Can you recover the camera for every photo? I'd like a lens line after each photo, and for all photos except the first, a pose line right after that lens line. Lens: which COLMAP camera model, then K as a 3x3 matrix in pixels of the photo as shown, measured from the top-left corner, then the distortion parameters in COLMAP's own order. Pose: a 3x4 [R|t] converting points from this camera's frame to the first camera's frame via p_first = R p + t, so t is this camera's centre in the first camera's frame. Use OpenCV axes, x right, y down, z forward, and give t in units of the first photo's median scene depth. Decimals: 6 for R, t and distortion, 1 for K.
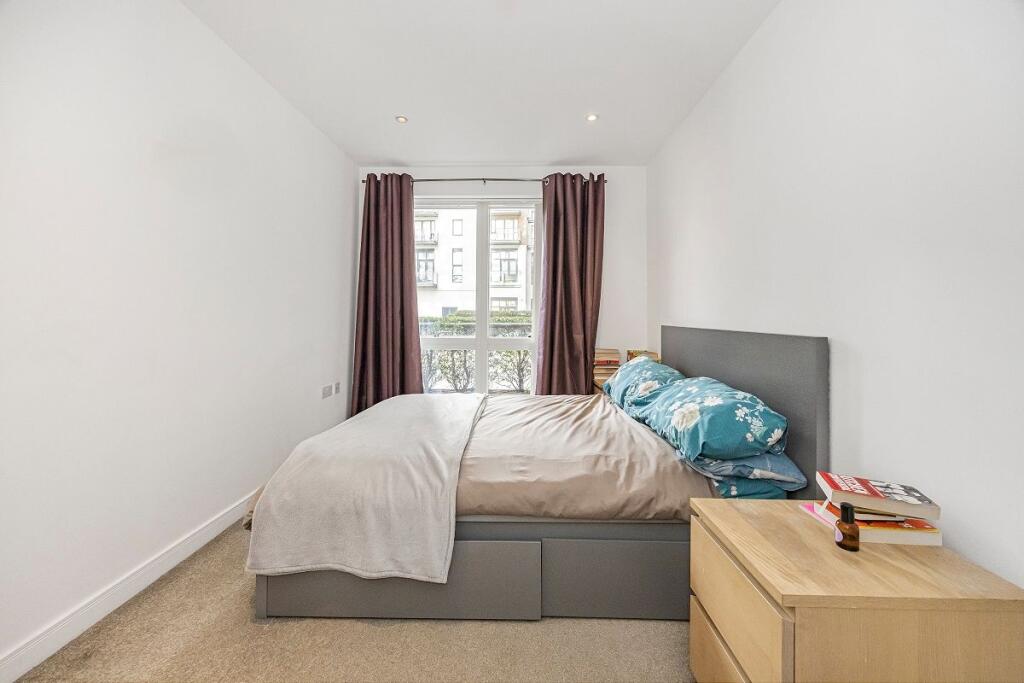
lens RADIAL K [[396.7, 0, 504.2], [0, 396.7, 321.7], [0, 0, 1]] dist [-0.001918, 0.000318]
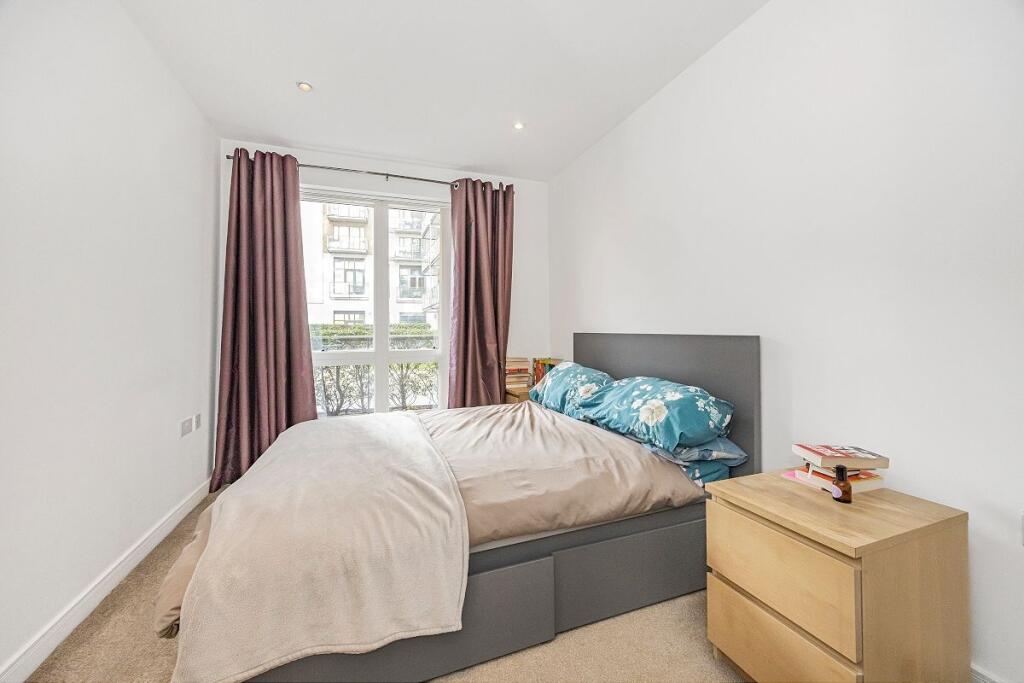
lens RADIAL K [[396.7, 0, 510.3], [0, 396.7, 335.1], [0, 0, 1]] dist [-0.001918, 0.000318]
pose [[0.927736, -0.017107, 0.372845, -0.324768], [0.017427, 0.999845, 0.002511, 0.019962], [-0.372830, 0.004168, 0.927890, 0.145214]]
